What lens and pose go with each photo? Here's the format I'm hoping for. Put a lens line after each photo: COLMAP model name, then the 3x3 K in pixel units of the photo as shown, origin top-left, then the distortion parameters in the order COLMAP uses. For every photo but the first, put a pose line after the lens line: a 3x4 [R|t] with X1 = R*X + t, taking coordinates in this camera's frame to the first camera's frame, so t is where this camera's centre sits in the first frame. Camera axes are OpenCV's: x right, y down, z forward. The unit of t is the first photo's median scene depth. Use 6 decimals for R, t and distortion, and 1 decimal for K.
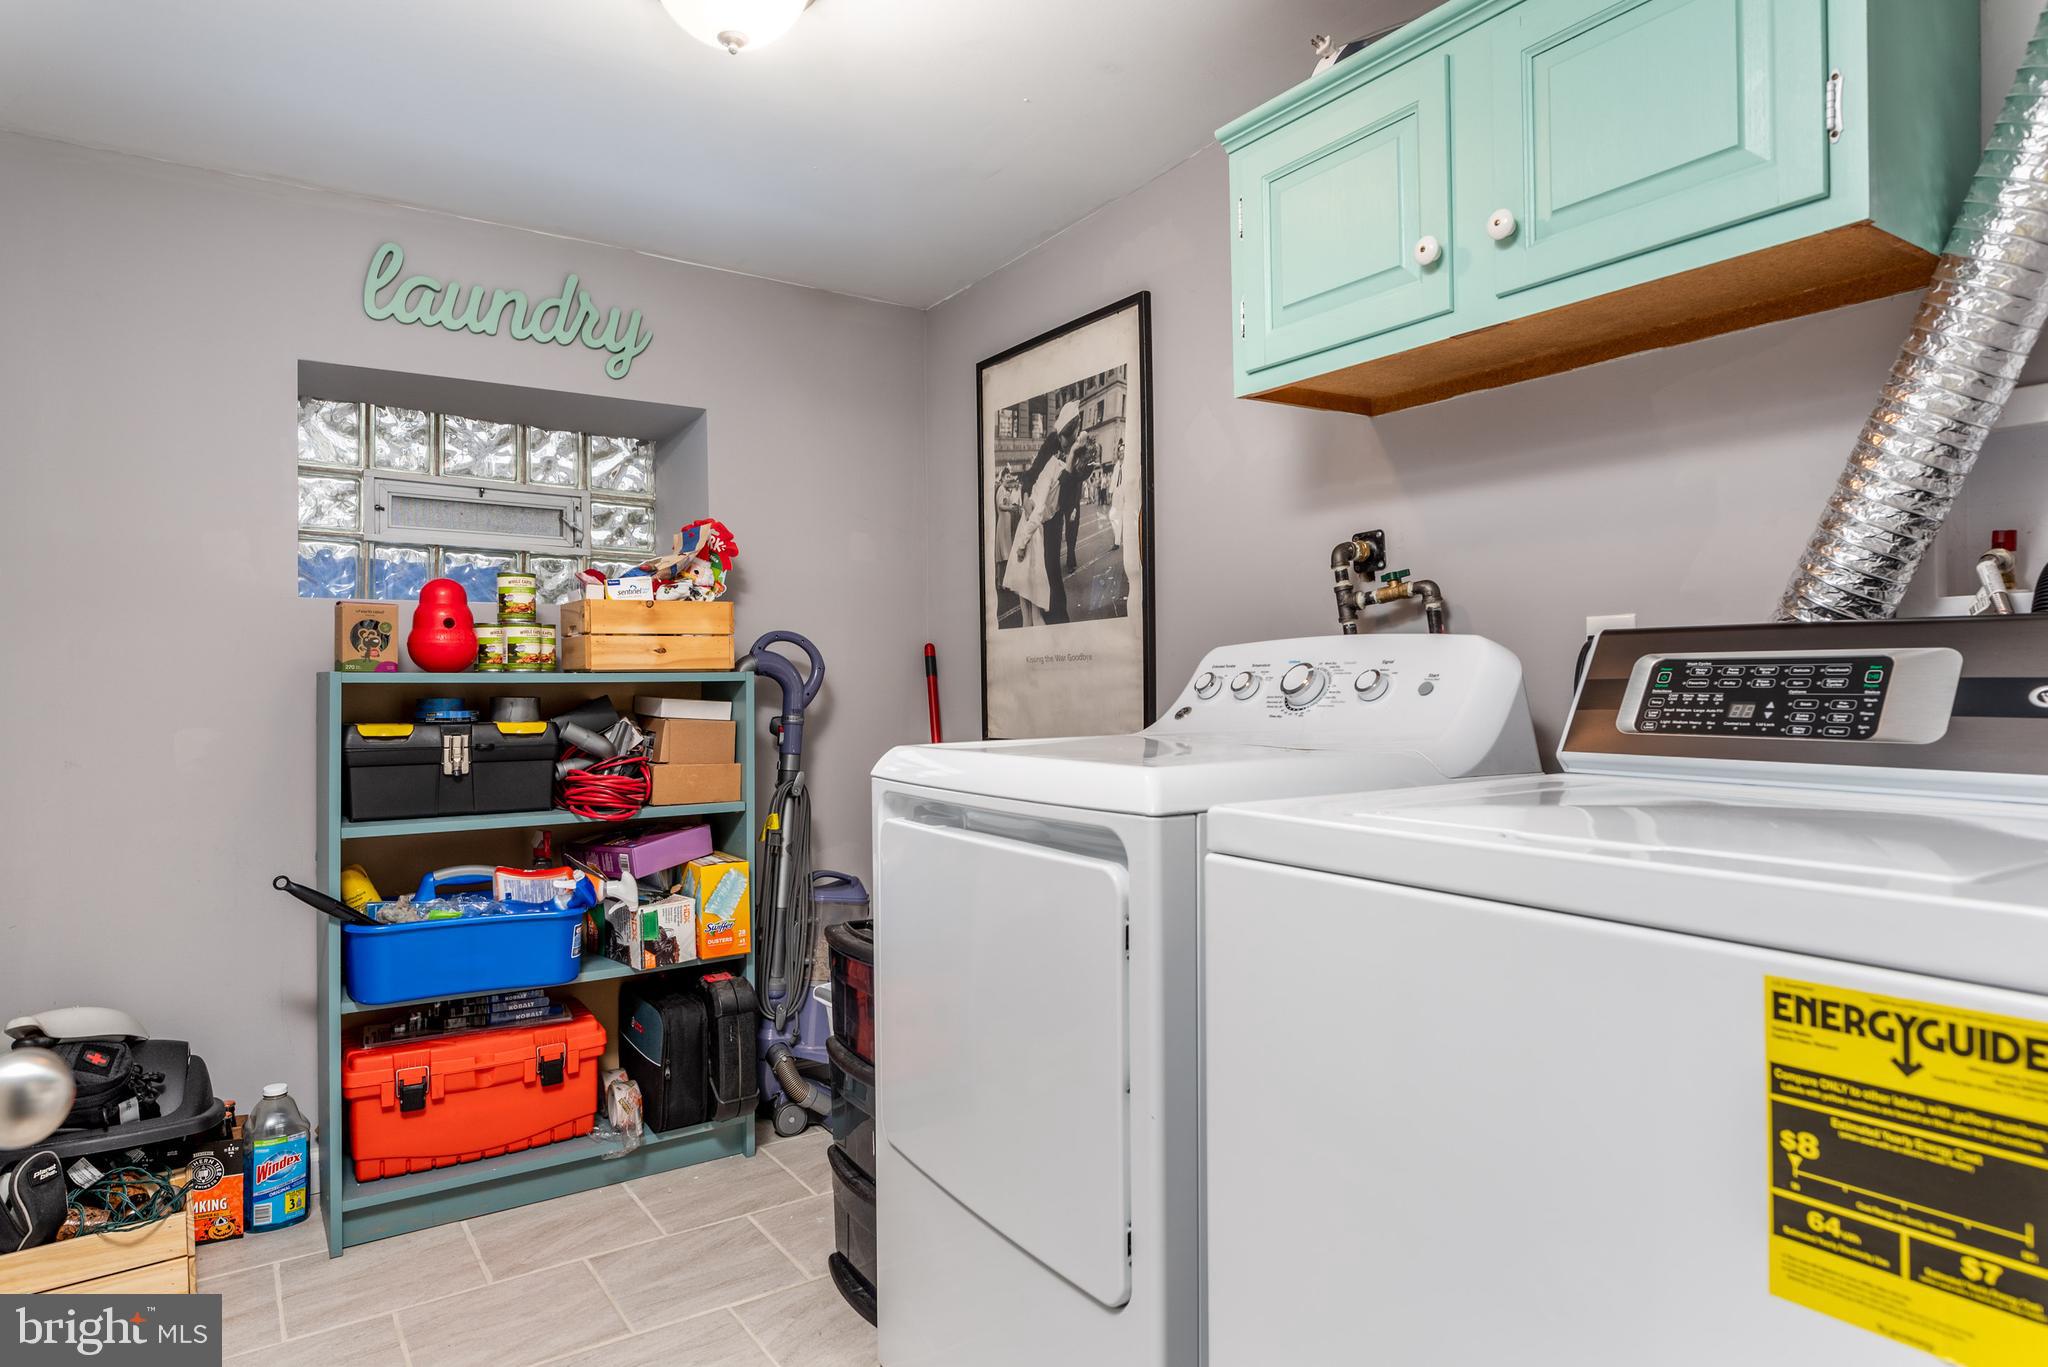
lens RADIAL K [[1185.4, 0, 1025.4], [0, 1185.4, 692.9], [0, 0, 1]] dist [0.000192, -0.002017]
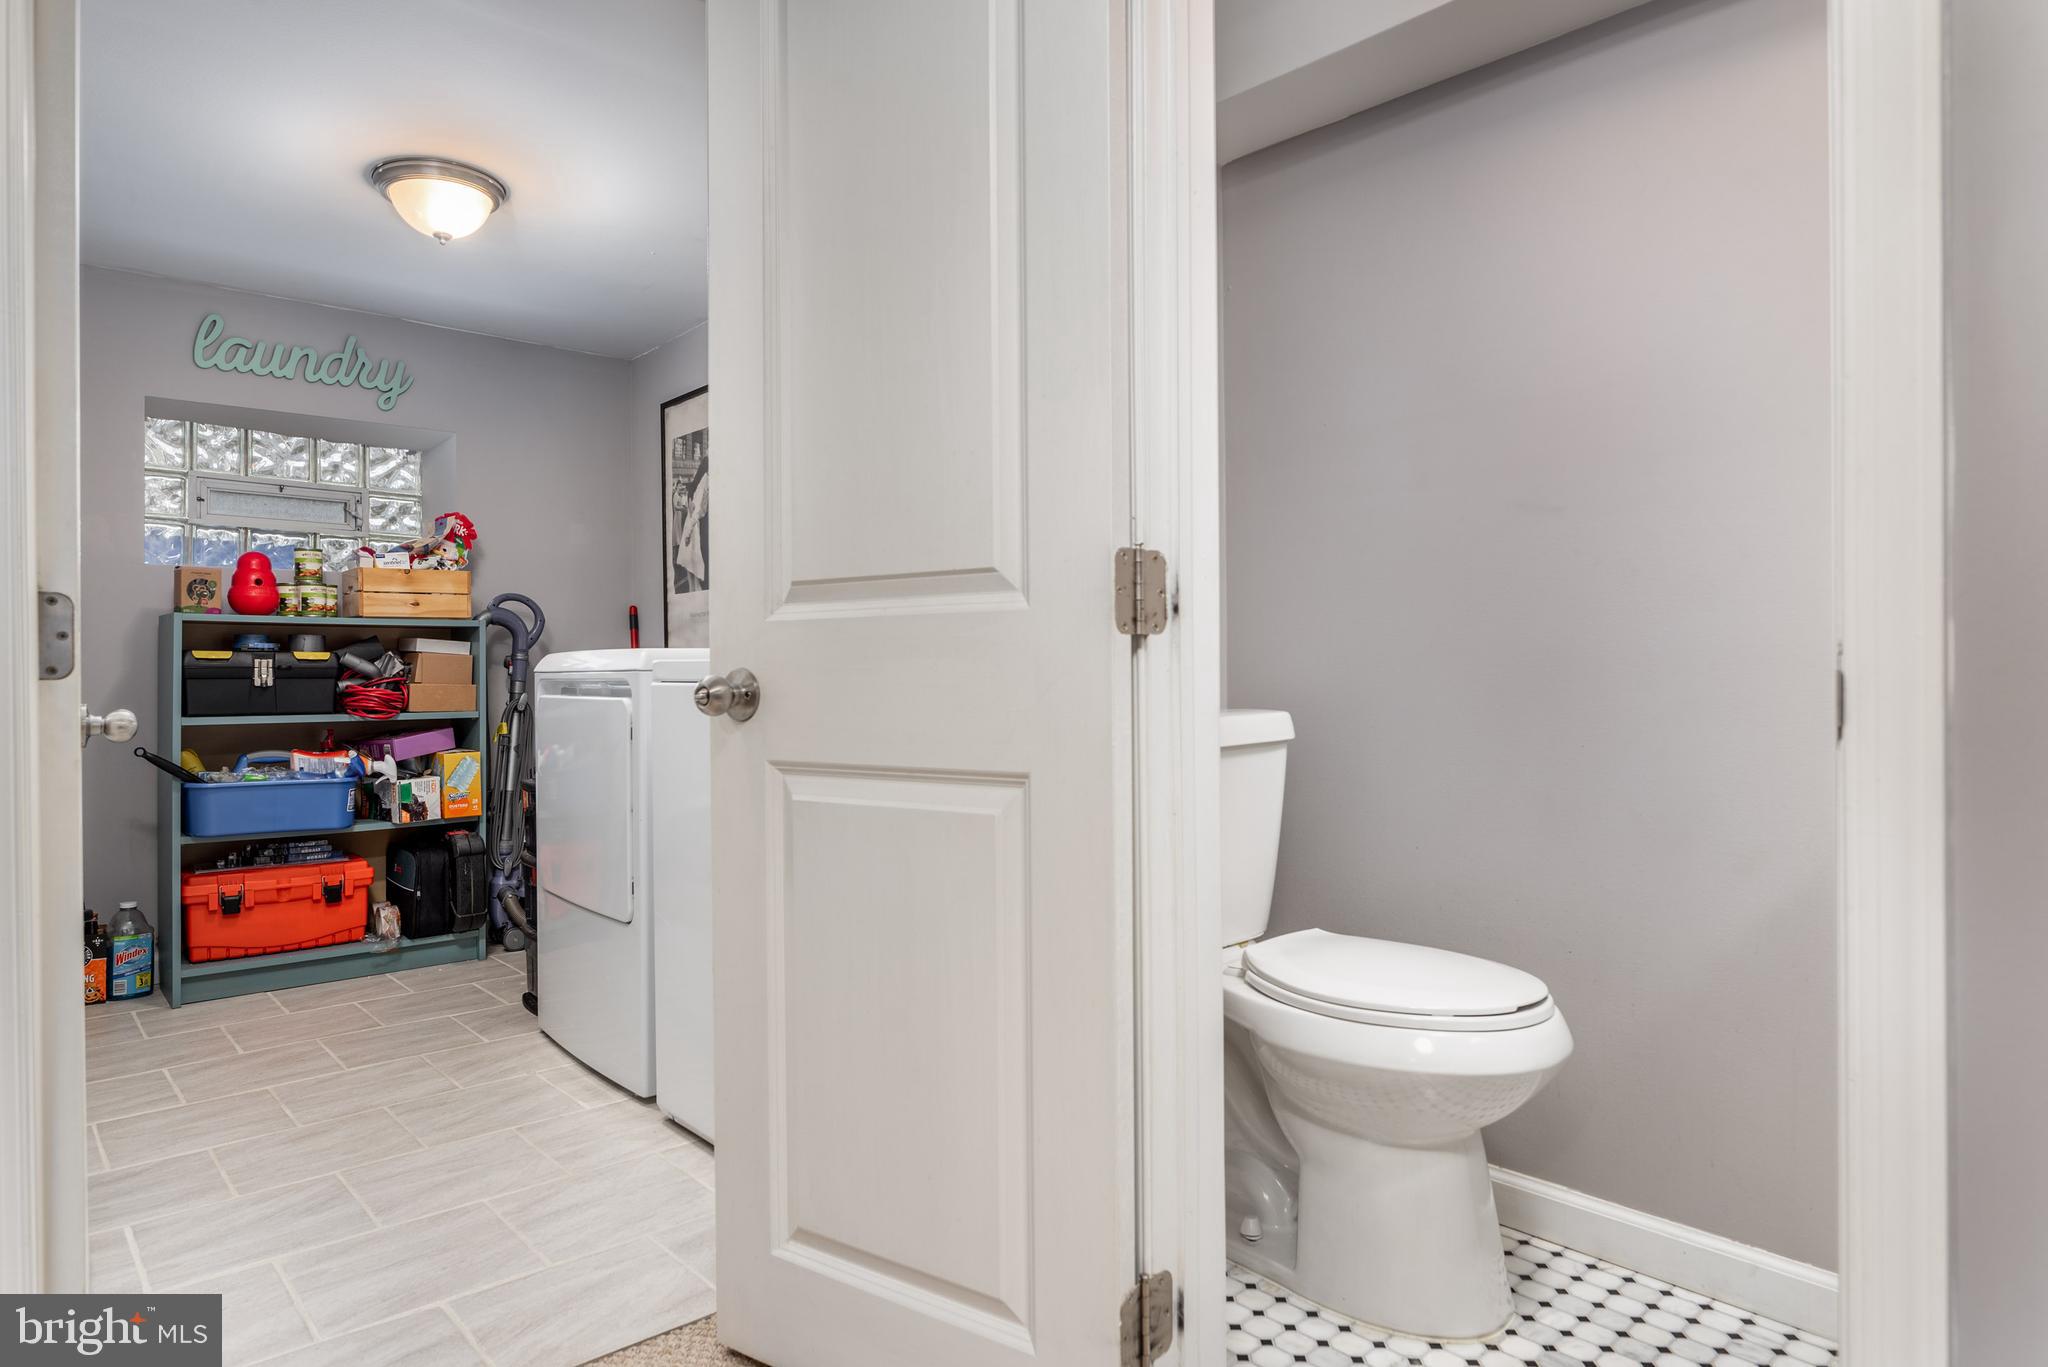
lens RADIAL K [[1208.3, 0, 1022.4], [0, 1208.3, 679.1], [0, 0, 1]] dist [0.000098, -0.000852]
pose [[0.992288, 0.000917, 0.123952, 0.241821], [-0.000279, 0.999987, -0.005161, 0.062849], [-0.123955, 0.005086, 0.992275, -0.545846]]
